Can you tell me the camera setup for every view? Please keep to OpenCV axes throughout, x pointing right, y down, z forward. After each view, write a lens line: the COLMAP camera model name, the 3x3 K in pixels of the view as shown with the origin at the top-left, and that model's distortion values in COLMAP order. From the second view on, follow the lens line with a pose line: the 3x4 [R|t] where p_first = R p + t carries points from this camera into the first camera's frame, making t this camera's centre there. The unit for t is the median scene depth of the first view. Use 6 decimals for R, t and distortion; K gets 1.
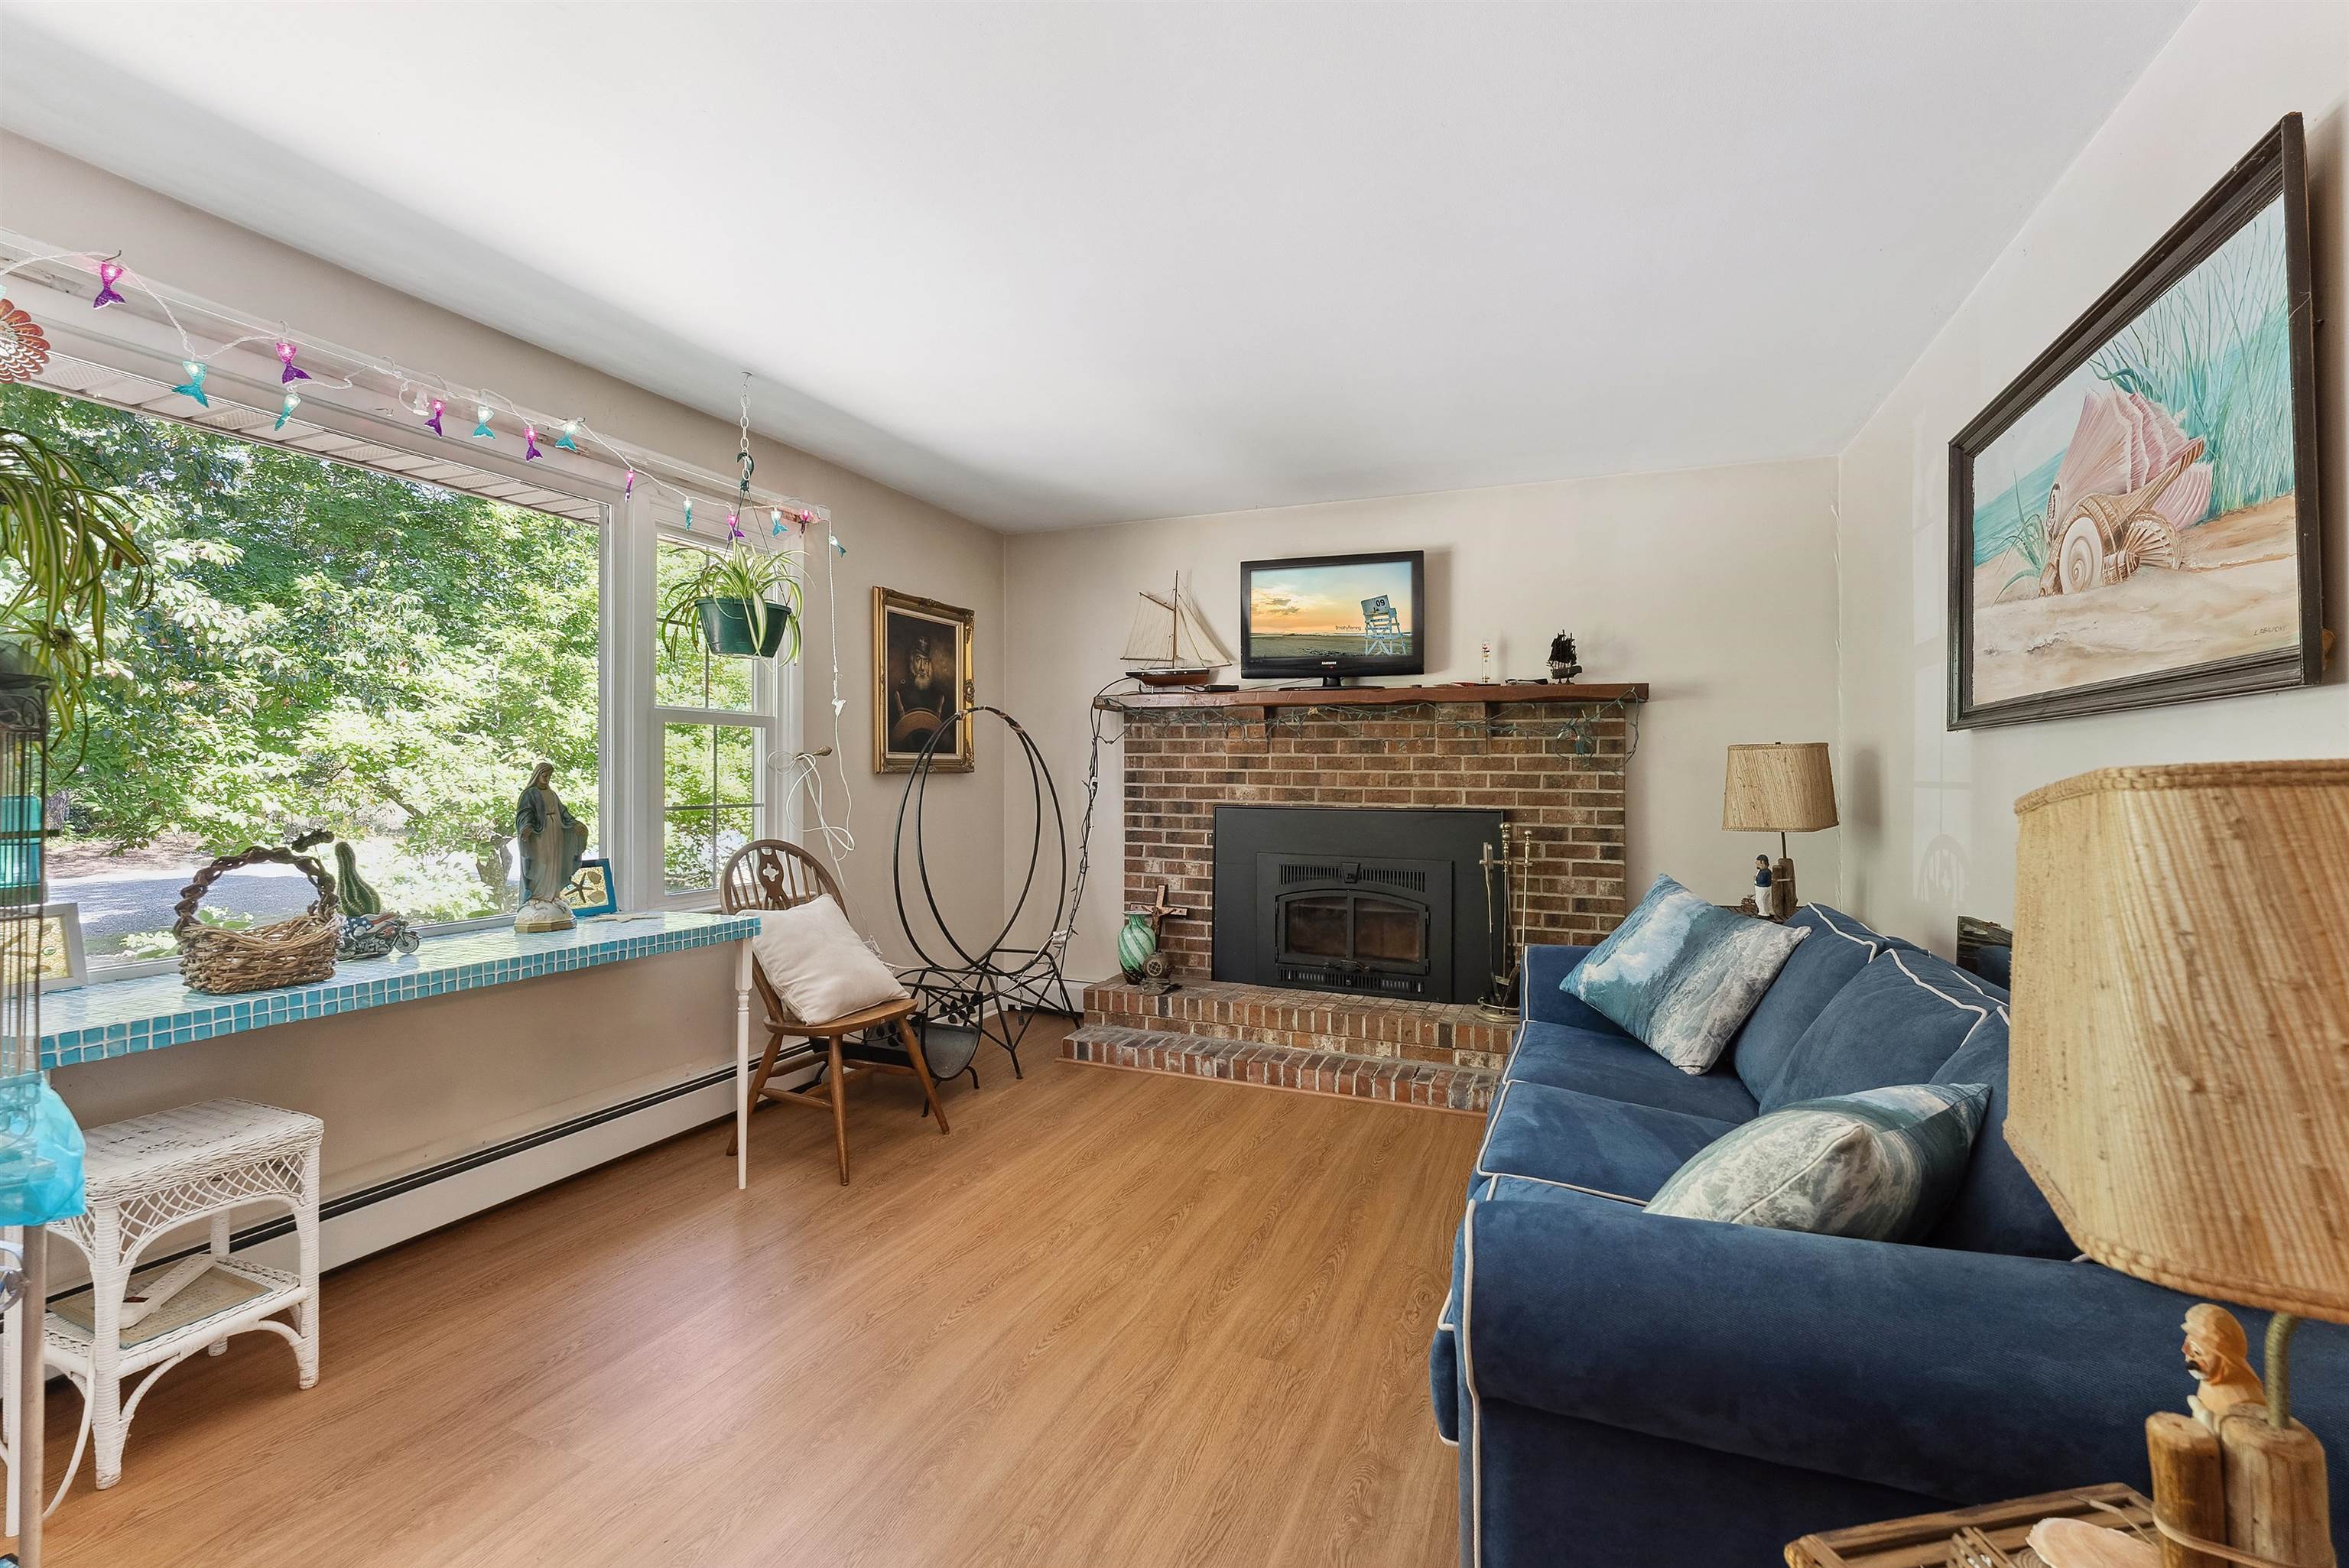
lens RADIAL K [[987.7, 0, 1170.0], [0, 987.7, 765.1], [0, 0, 1]] dist [-0.001924, -0.000353]
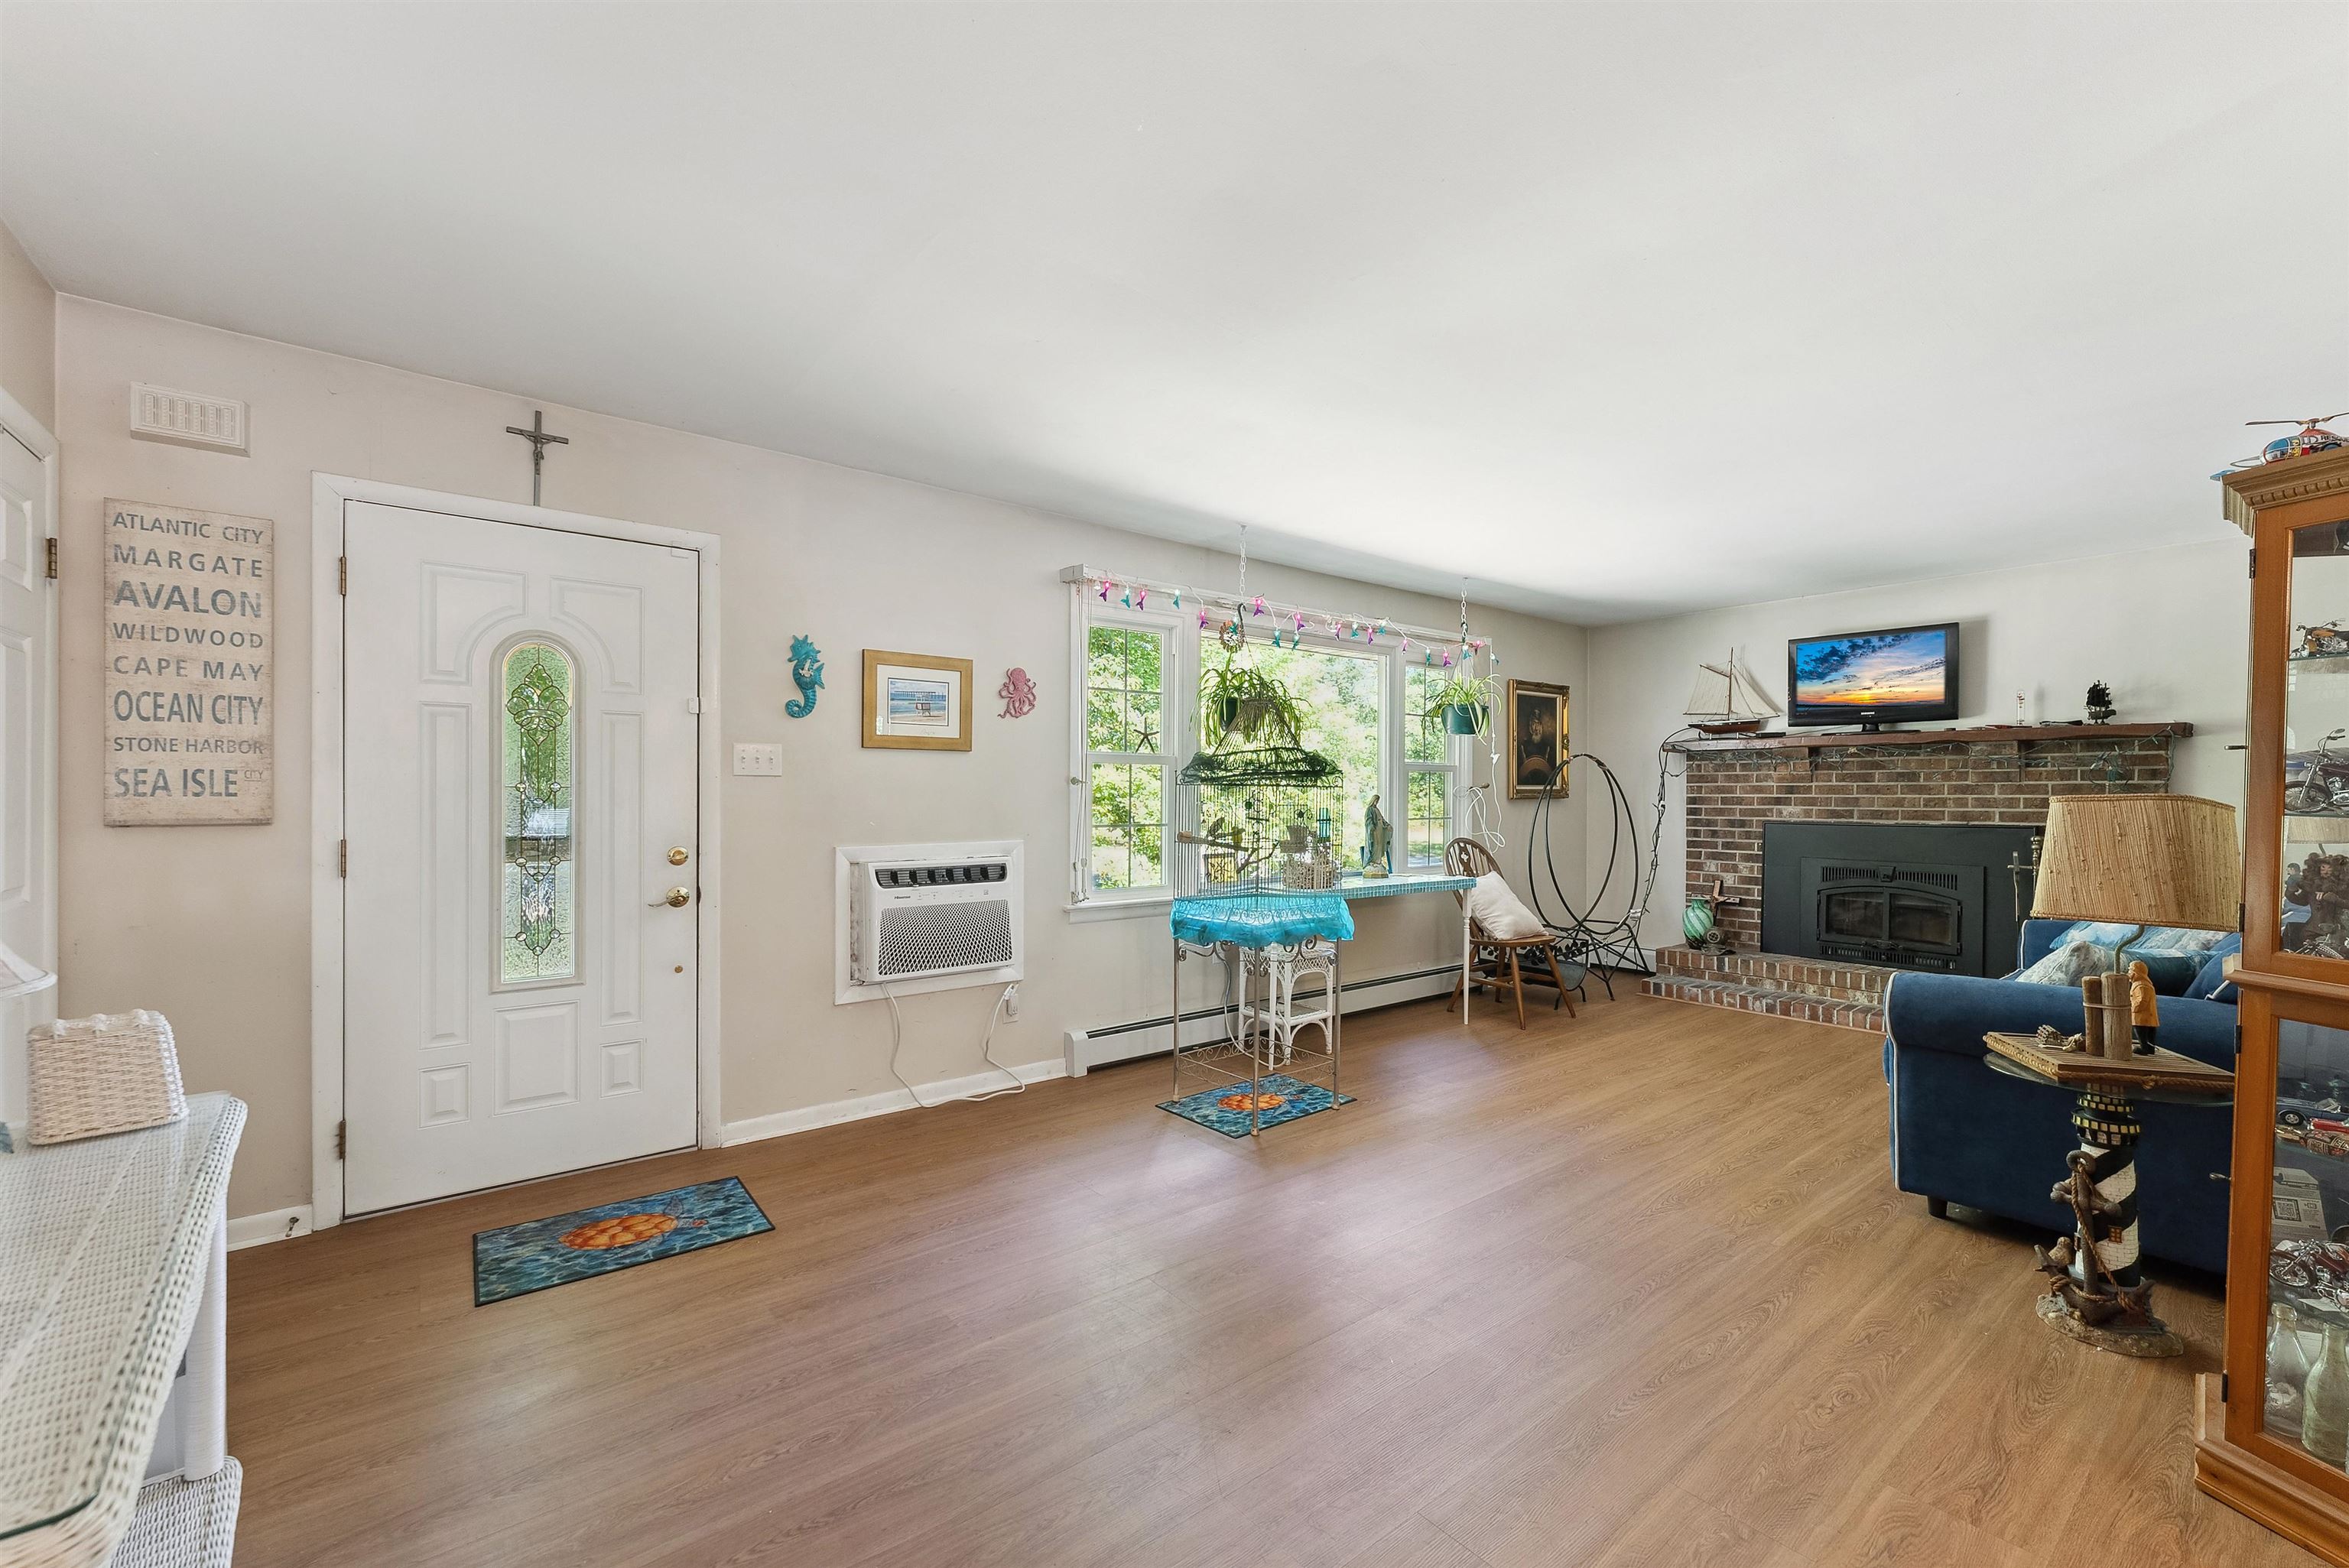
lens RADIAL K [[944.2, 0, 1182.9], [0, 944.2, 813.1], [0, 0, 1]] dist [-0.002043, 0.000264]
pose [[0.878665, 0.004119, -0.477421, -0.042369], [0.007318, 0.999729, 0.022093, -0.006039], [0.477382, -0.022906, 0.878397, -0.580601]]
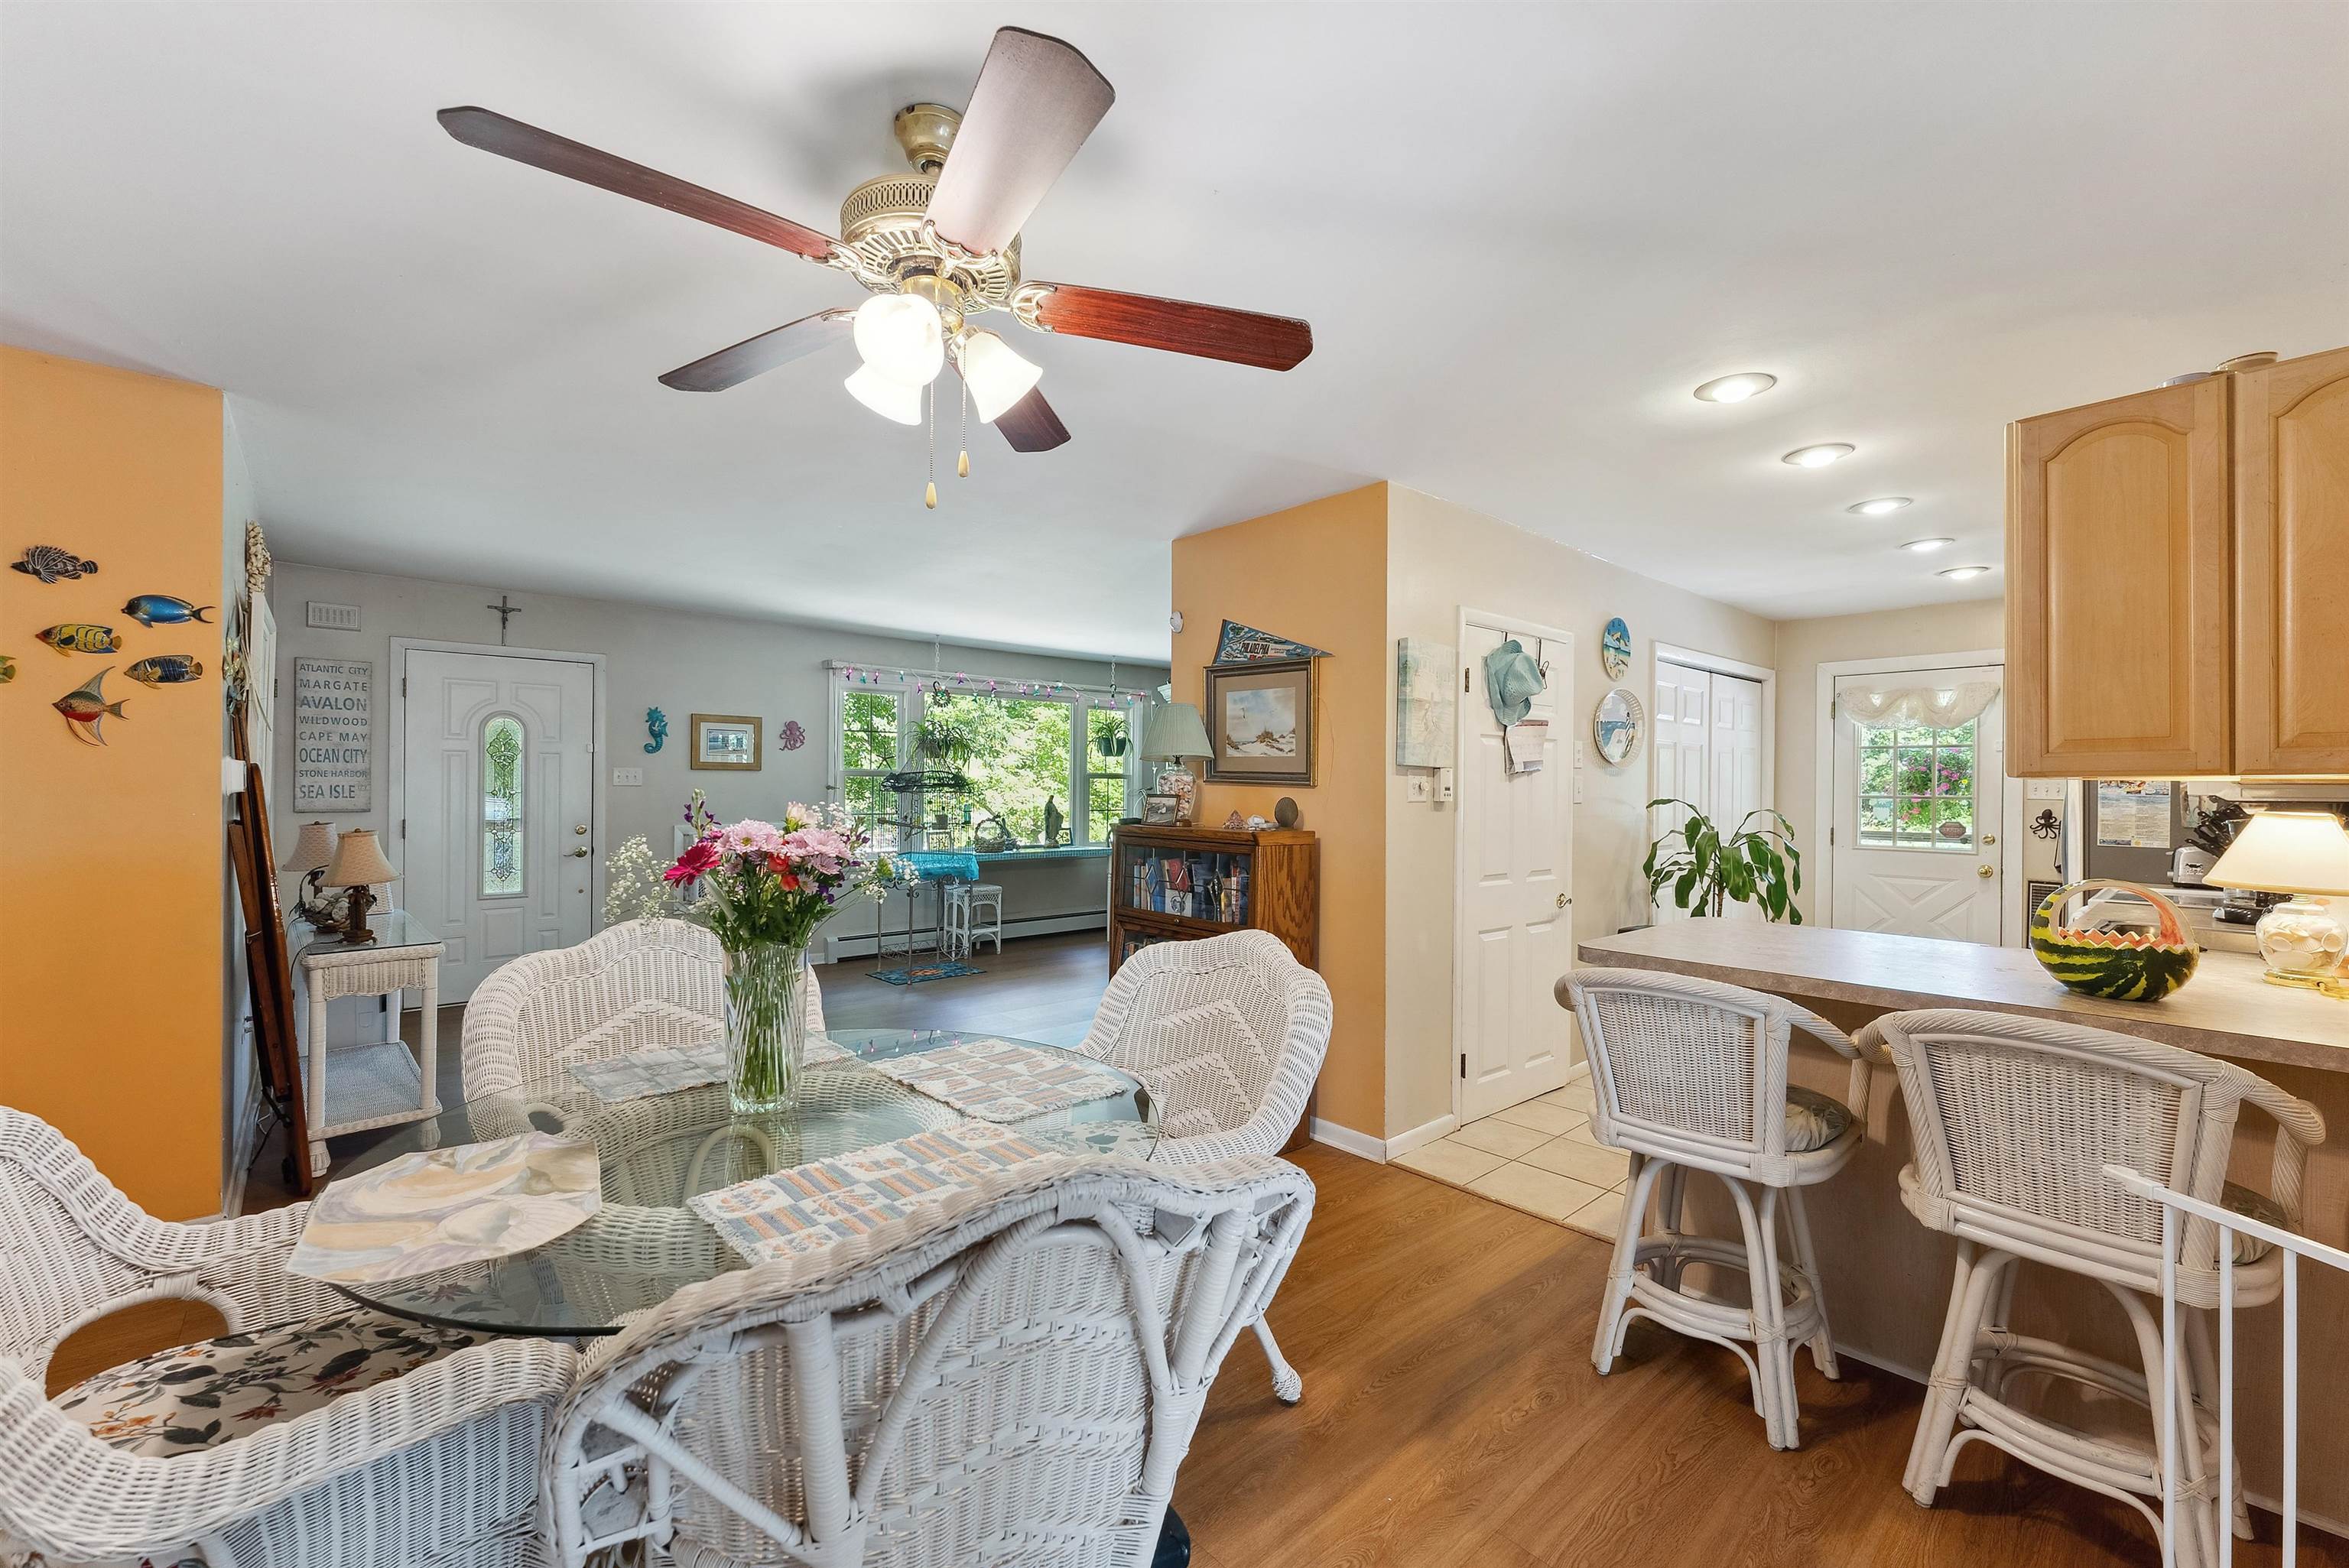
lens RADIAL K [[944.2, 0, 1186.1], [0, 944.2, 804.6], [0, 0, 1]] dist [-0.002043, 0.000264]
pose [[0.906196, 0.009271, -0.422756, 0.674885], [0.001243, 0.999697, 0.024588, -0.029499], [0.422856, -0.022807, 0.905910, -1.014824]]
